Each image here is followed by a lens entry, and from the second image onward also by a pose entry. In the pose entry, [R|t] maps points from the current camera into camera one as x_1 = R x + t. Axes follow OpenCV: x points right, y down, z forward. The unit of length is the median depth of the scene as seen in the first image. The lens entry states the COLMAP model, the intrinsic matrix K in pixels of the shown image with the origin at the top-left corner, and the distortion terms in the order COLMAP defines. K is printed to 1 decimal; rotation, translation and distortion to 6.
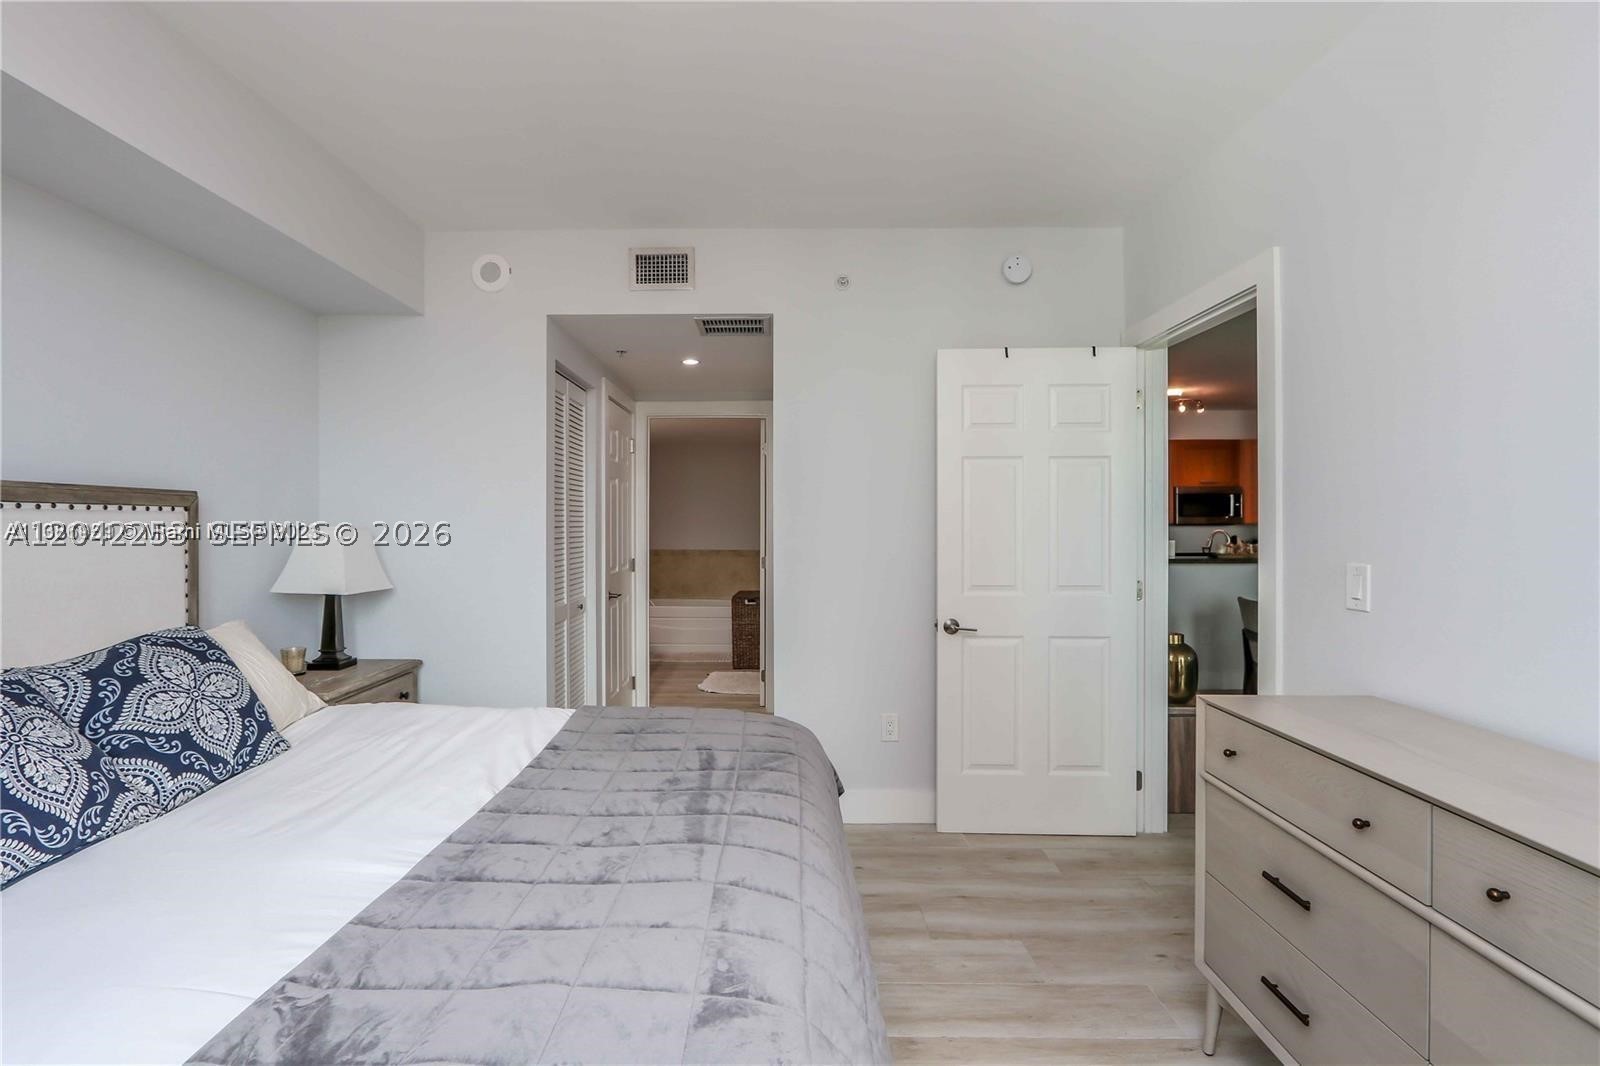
lens RADIAL K [[734.0, 0, 789.3], [0, 734.0, 514.0], [0, 0, 1]] dist [-0.014515, -0.000215]
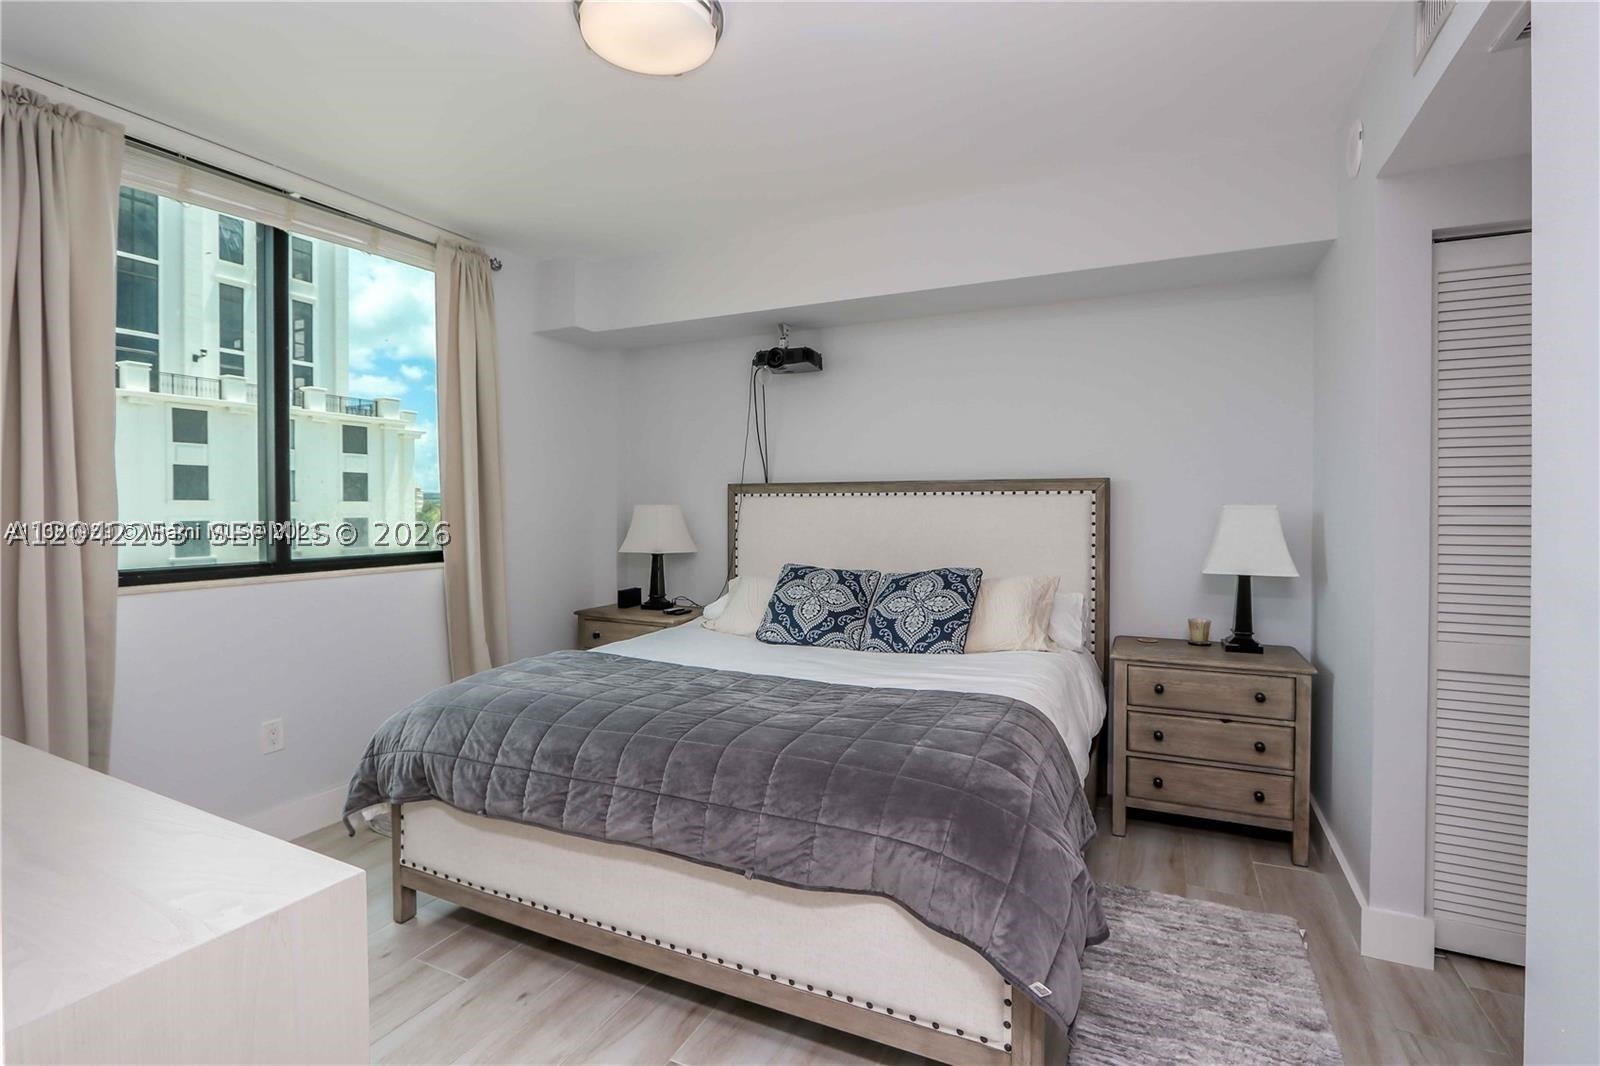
lens RADIAL K [[734.0, 0, 789.3], [0, 734.0, 514.0], [0, 0, 1]] dist [-0.014515, -0.000215]
pose [[-0.465766, 0.005560, -0.884890, 0.690707], [0.013645, 0.999907, -0.000899, 0.031057], [0.884803, -0.012493, -0.465798, 1.274904]]
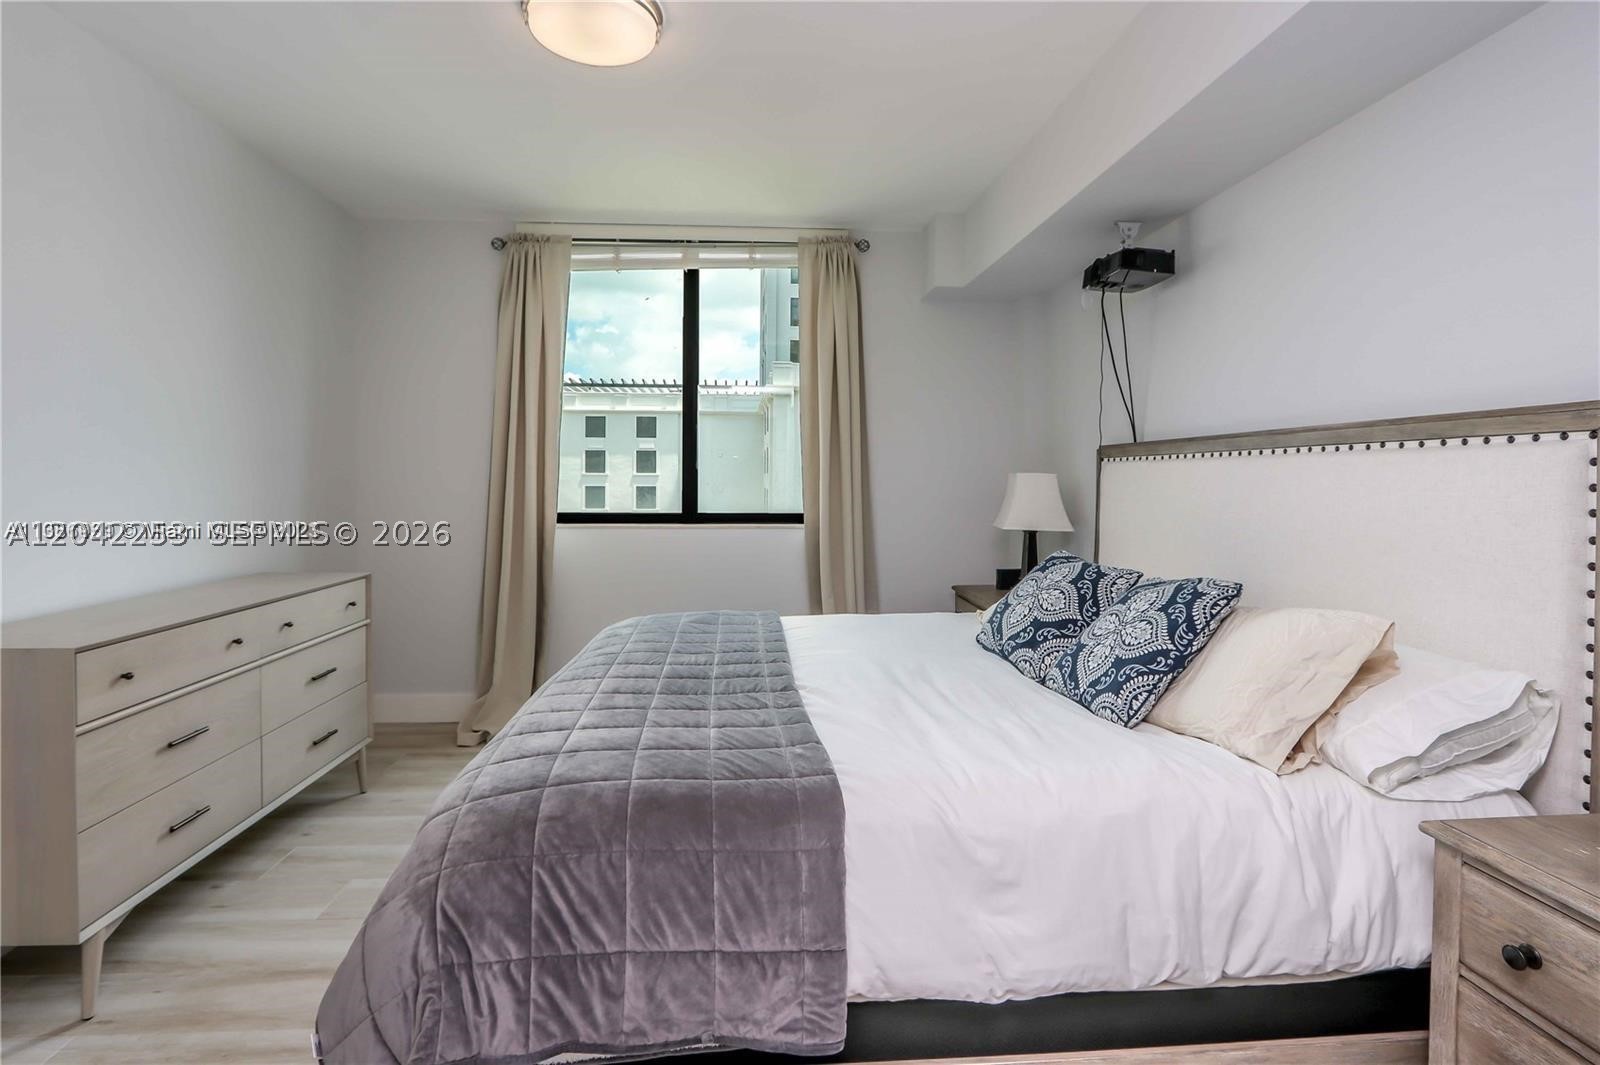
lens RADIAL K [[741.4, 0, 777.6], [0, 741.4, 480.2], [0, 0, 1]] dist [-0.018827, 0.001424]
pose [[-0.998035, -0.007699, -0.062177, -0.211773], [-0.006853, 0.999881, -0.013812, 0.043971], [0.062276, -0.013359, -0.997970, 1.697471]]
